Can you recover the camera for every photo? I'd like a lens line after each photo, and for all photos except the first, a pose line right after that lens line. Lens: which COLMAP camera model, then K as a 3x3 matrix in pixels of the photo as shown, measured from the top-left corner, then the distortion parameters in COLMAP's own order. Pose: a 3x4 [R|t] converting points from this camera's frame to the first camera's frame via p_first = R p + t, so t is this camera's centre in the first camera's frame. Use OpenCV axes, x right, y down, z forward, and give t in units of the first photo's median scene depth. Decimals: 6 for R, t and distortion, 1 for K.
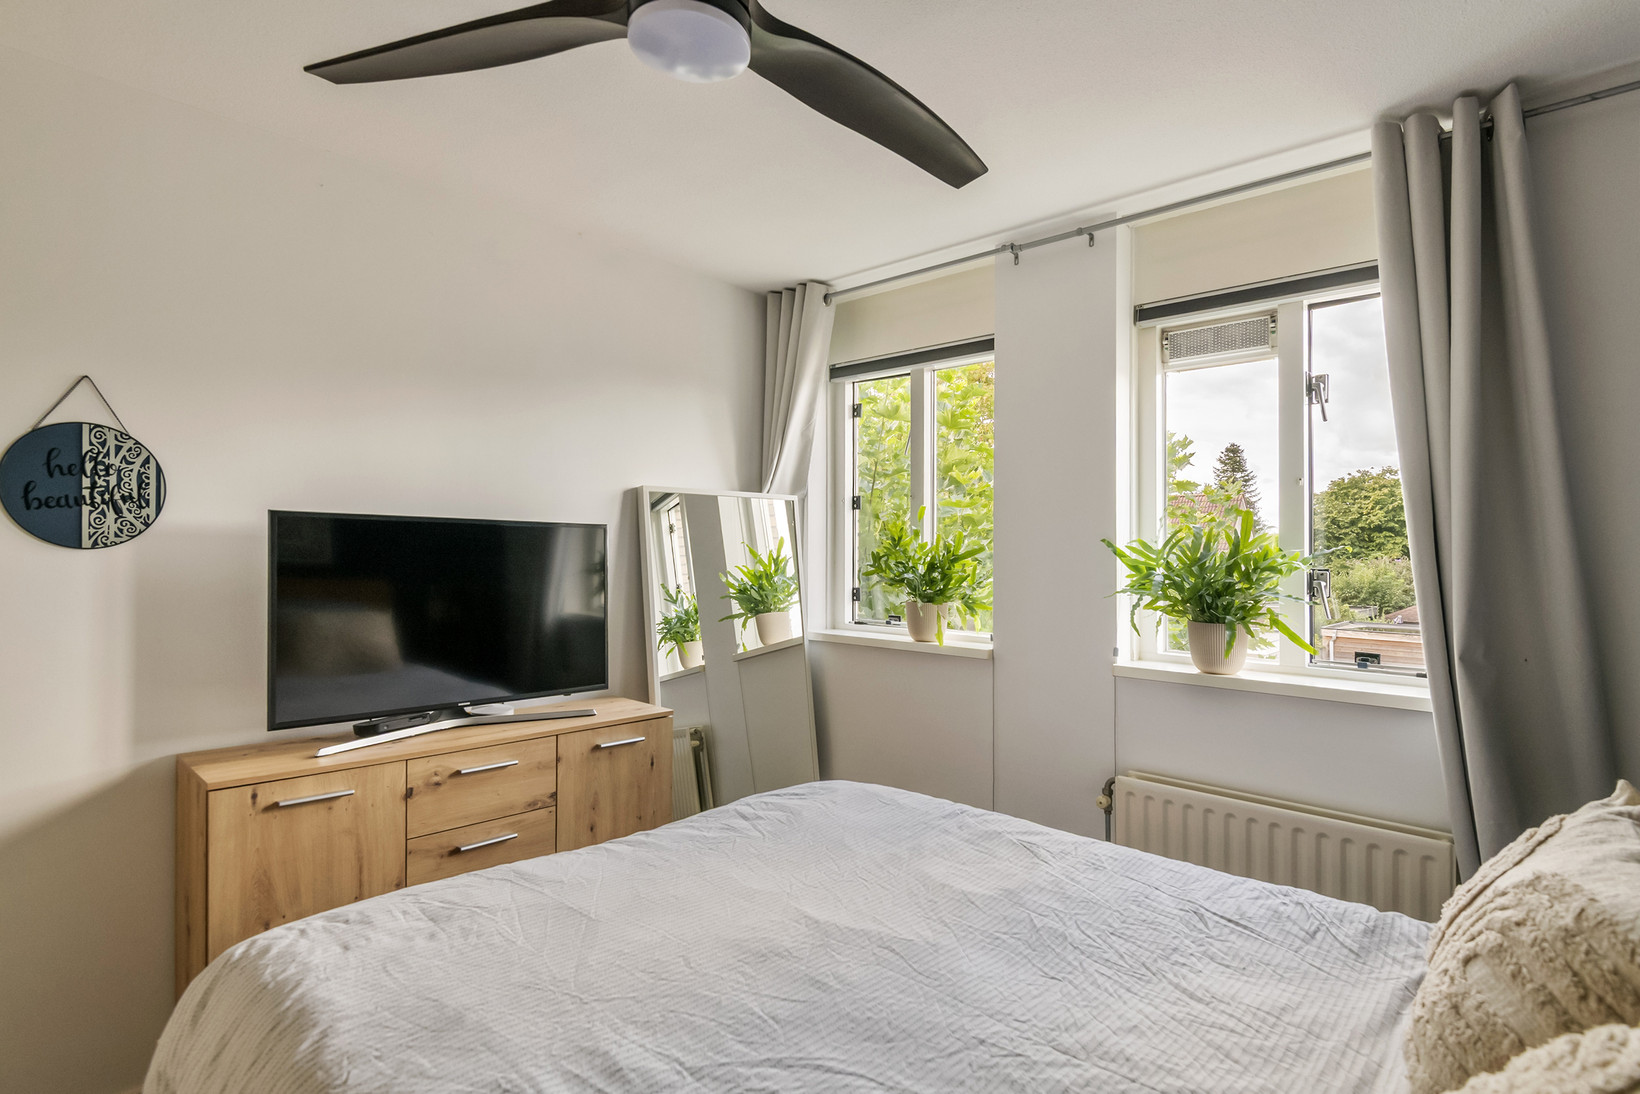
lens RADIAL K [[832.0, 0, 826.7], [0, 832.0, 547.1], [0, 0, 1]] dist [0.040948, -0.030293]
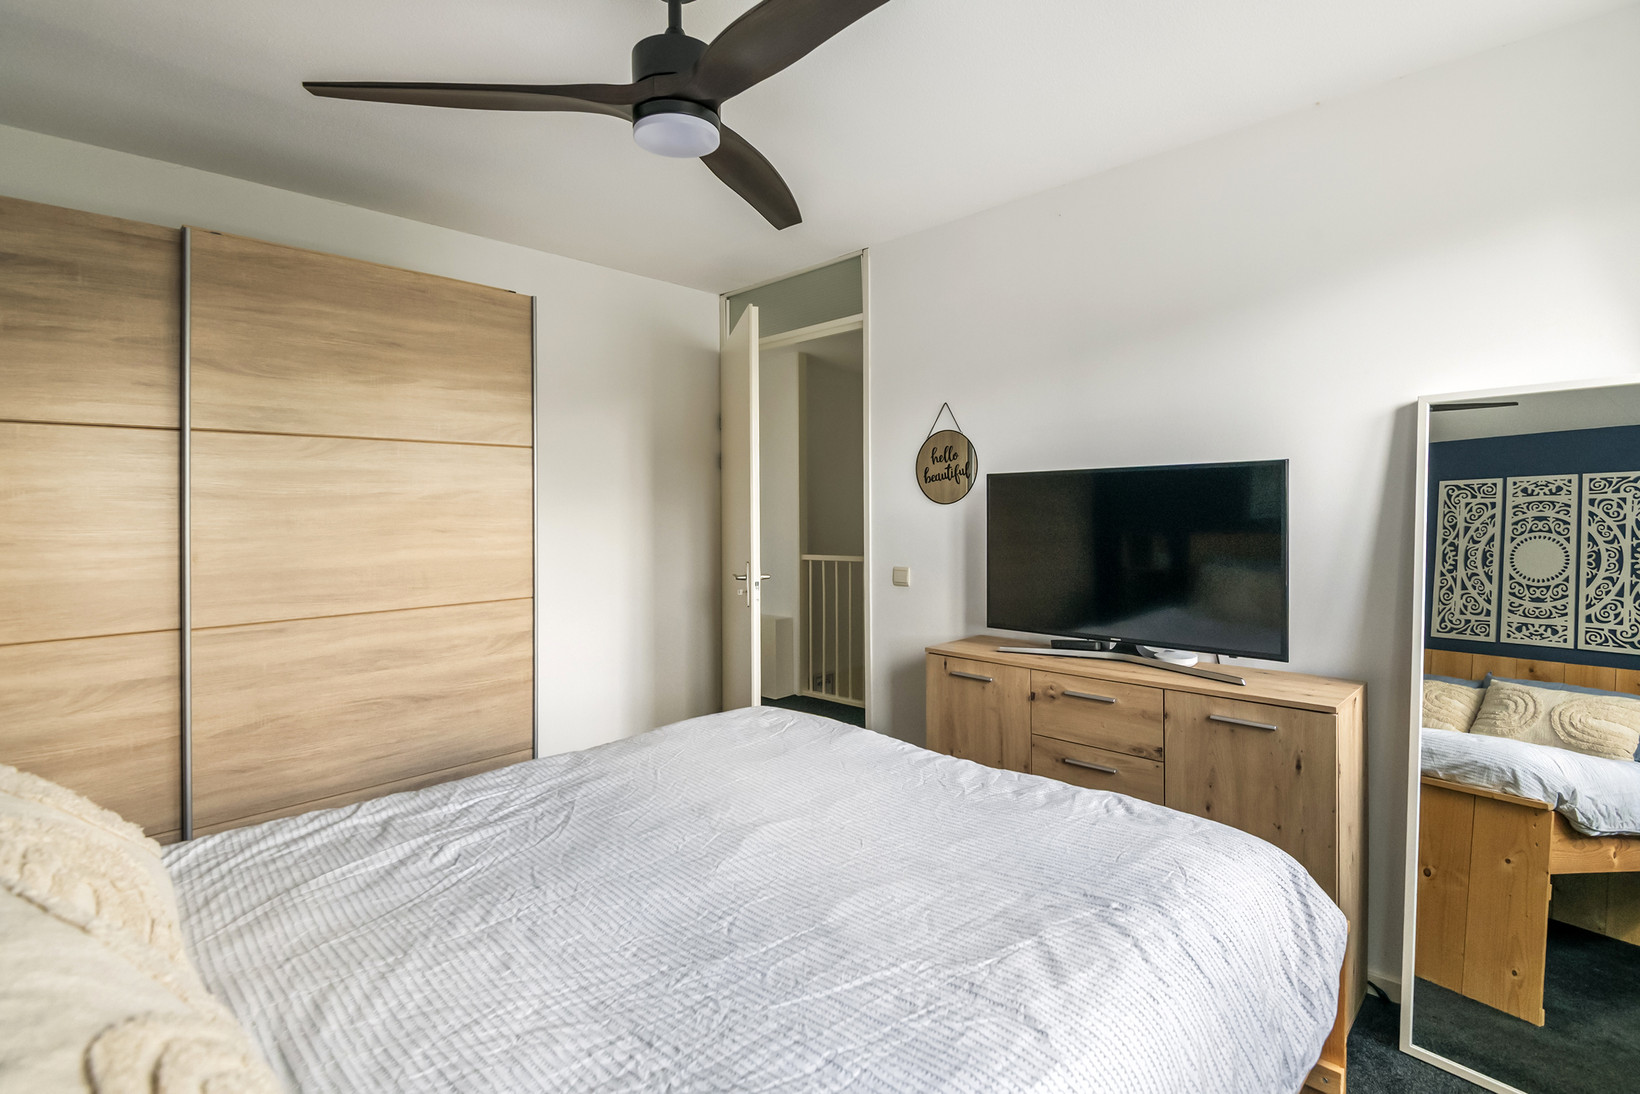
lens RADIAL K [[783.7, 0, 827.0], [0, 783.7, 529.2], [0, 0, 1]] dist [0.031228, -0.024396]
pose [[-0.026824, 0.009868, -0.999591, 0.704946], [0.018385, 0.999787, 0.009377, 0.032822], [0.999471, -0.018126, -0.027000, 0.780443]]
